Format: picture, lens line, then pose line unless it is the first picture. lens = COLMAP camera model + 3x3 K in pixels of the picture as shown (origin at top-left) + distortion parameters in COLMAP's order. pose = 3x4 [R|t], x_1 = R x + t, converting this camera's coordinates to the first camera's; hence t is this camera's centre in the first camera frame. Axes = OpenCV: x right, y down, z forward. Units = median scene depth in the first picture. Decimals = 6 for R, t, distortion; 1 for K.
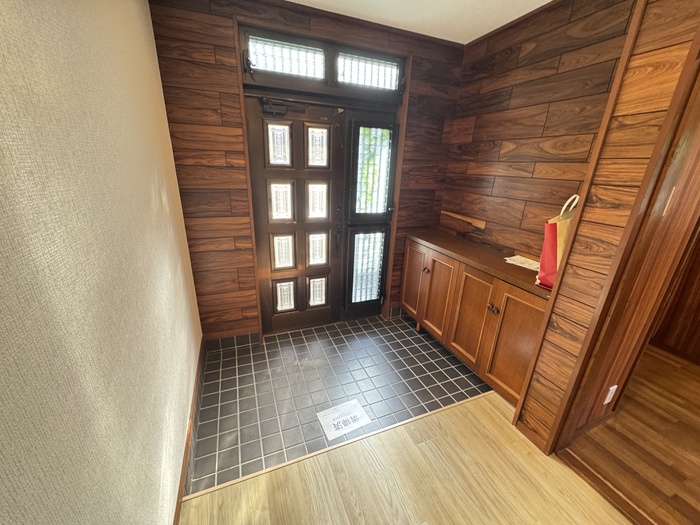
lens RADIAL K [[279.1, 0, 348.7], [0, 279.1, 262.9], [0, 0, 1]] dist [-0.002099, -0.000503]
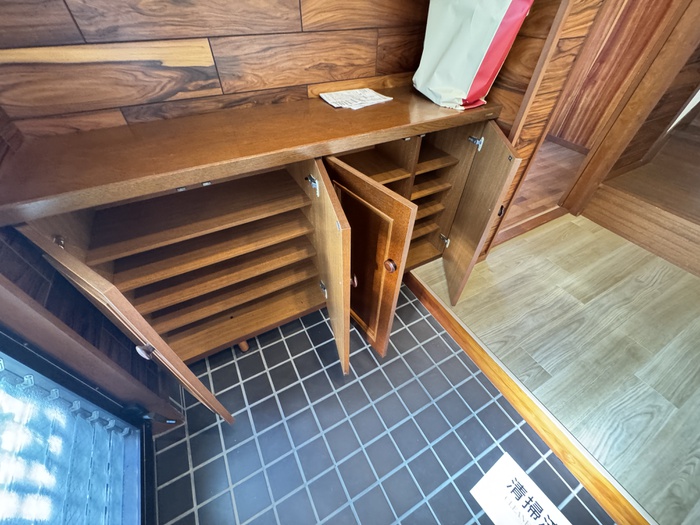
lens RADIAL K [[279.1, 0, 348.7], [0, 279.1, 262.9], [0, 0, 1]] dist [-0.002099, -0.000503]
pose [[-0.111134, -0.727474, 0.677076, 0.009002], [0.318065, 0.619425, 0.717738, -0.182710], [-0.941533, 0.295119, 0.162545, 0.912740]]
